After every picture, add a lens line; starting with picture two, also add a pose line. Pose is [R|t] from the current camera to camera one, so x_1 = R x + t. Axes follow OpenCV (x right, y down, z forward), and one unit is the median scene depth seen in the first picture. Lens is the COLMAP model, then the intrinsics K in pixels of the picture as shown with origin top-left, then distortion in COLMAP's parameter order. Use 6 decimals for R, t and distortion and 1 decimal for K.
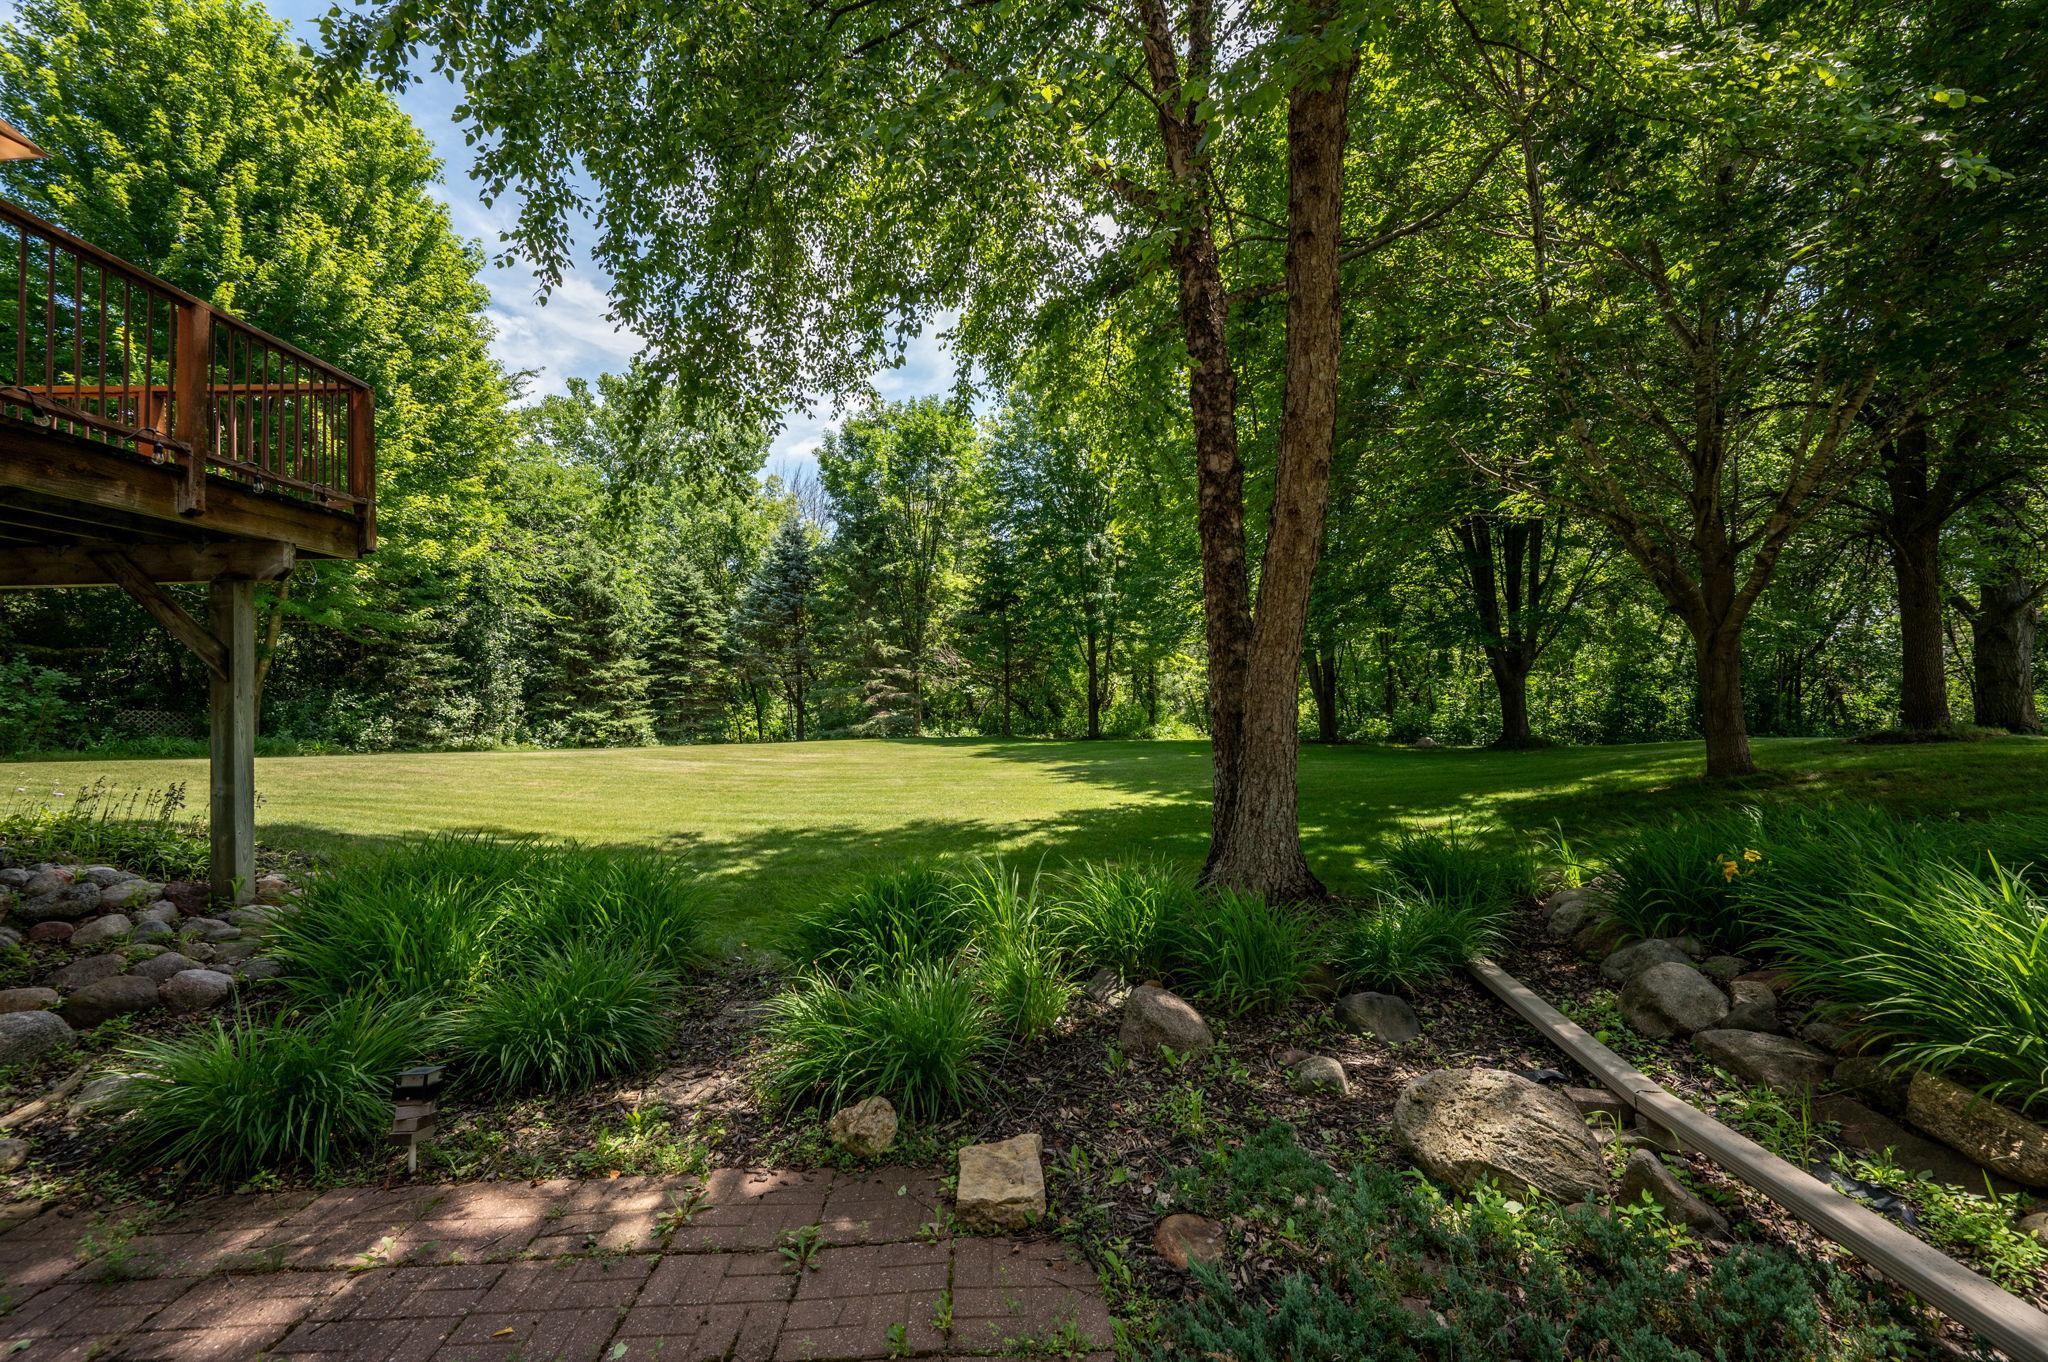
lens RADIAL K [[1899.6, 0, 1023.7], [0, 1899.6, 758.0], [0, 0, 1]] dist [0.007093, 0.008957]
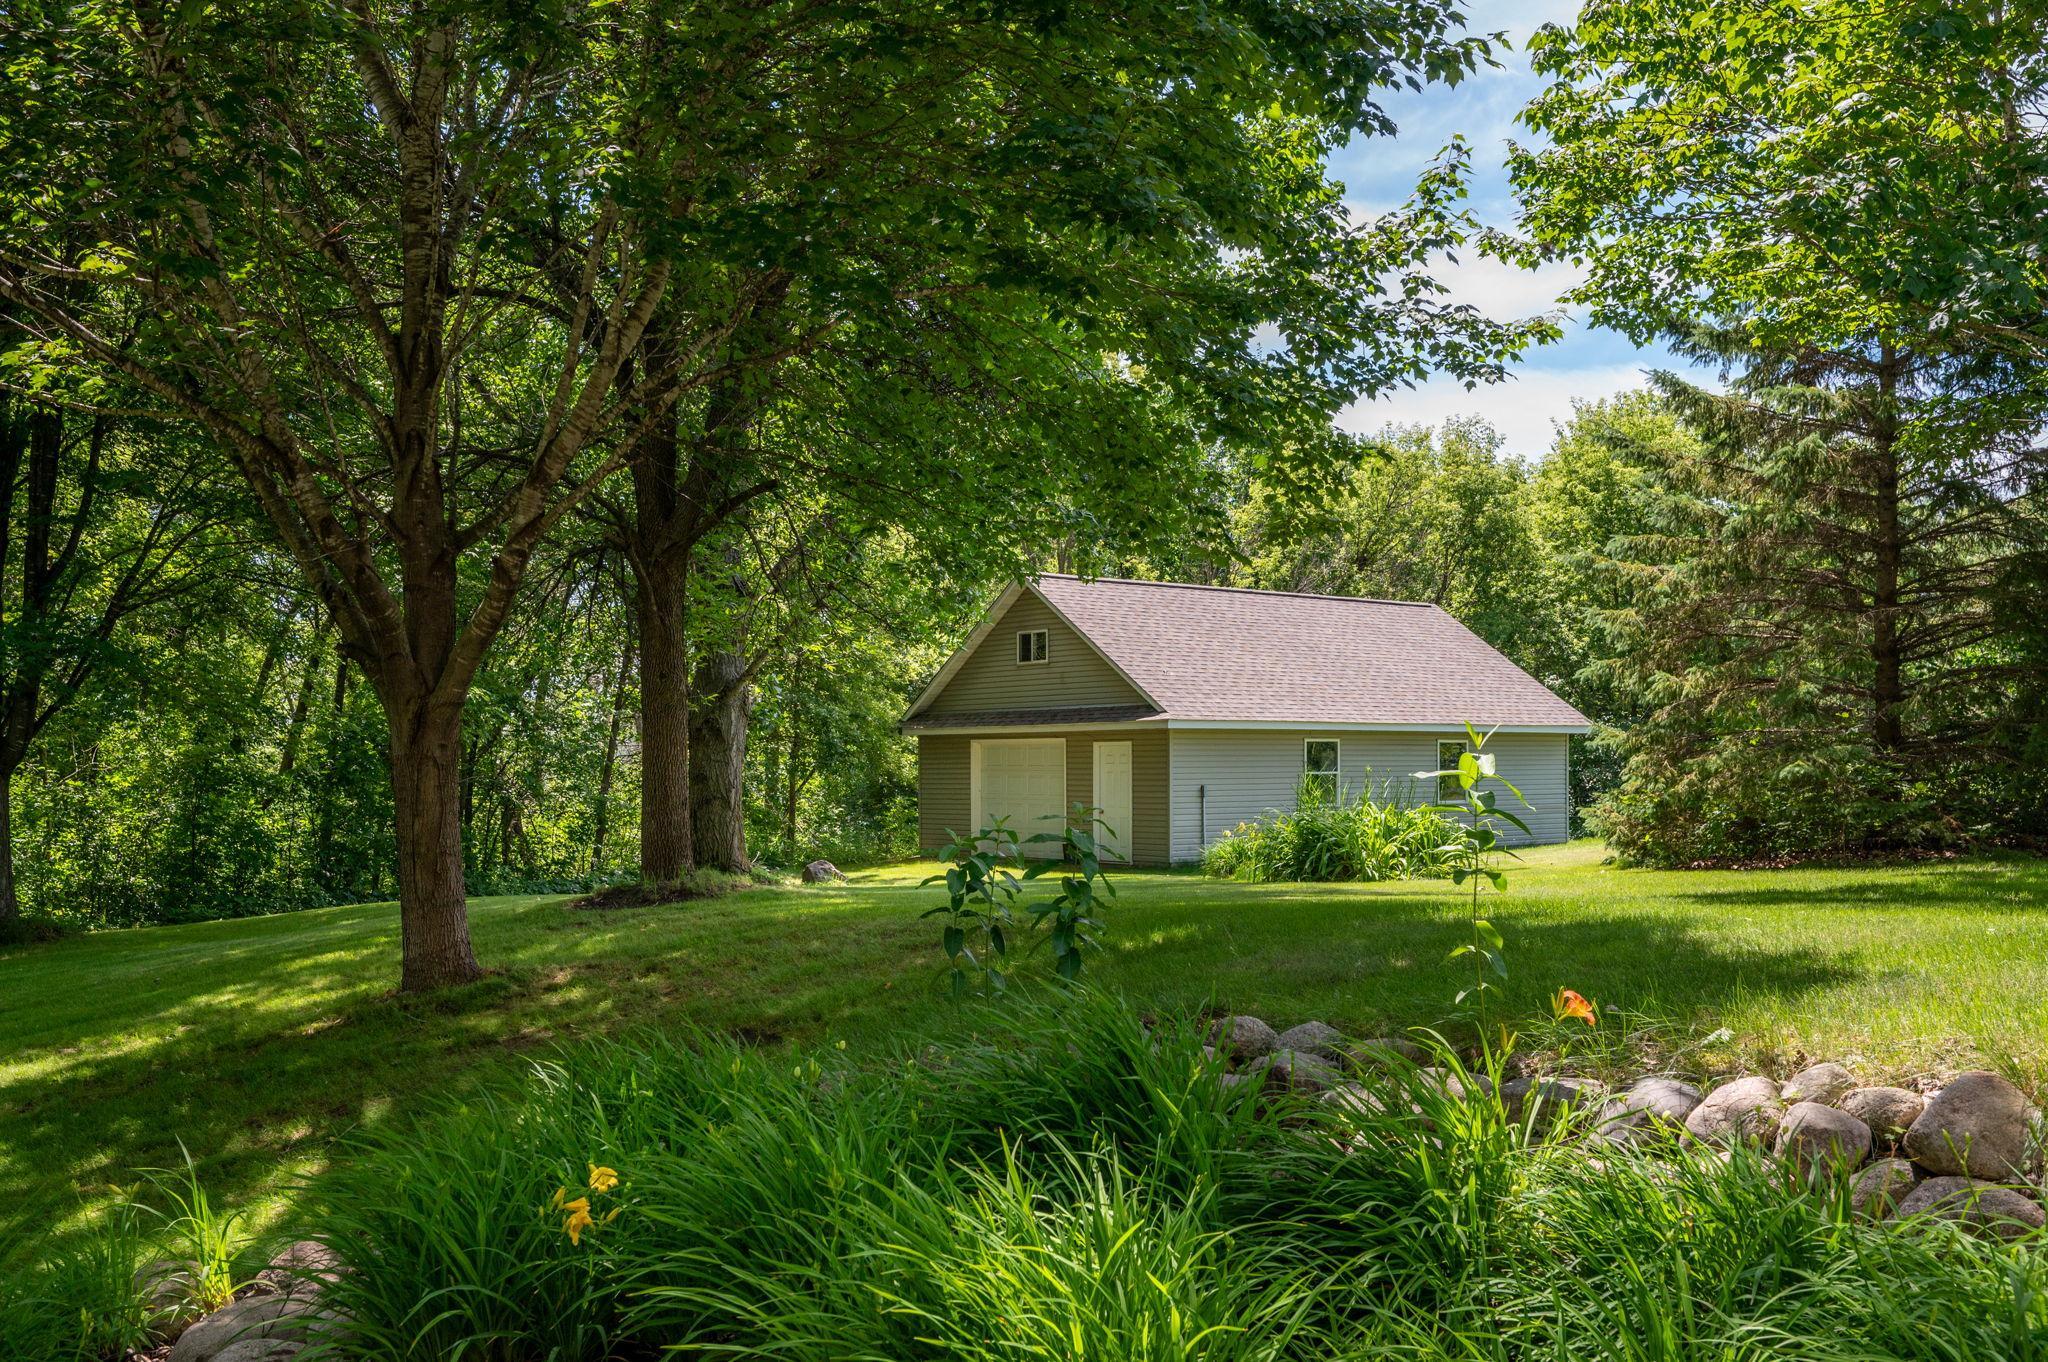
lens RADIAL K [[1899.6, 0, 1023.7], [0, 1899.6, 758.0], [0, 0, 1]] dist [0.007093, 0.008957]
pose [[0.569704, 0.033193, 0.821179, 0.040007], [-0.011391, 0.999407, -0.032495, -0.035650], [-0.821771, 0.009159, 0.569744, 0.562766]]
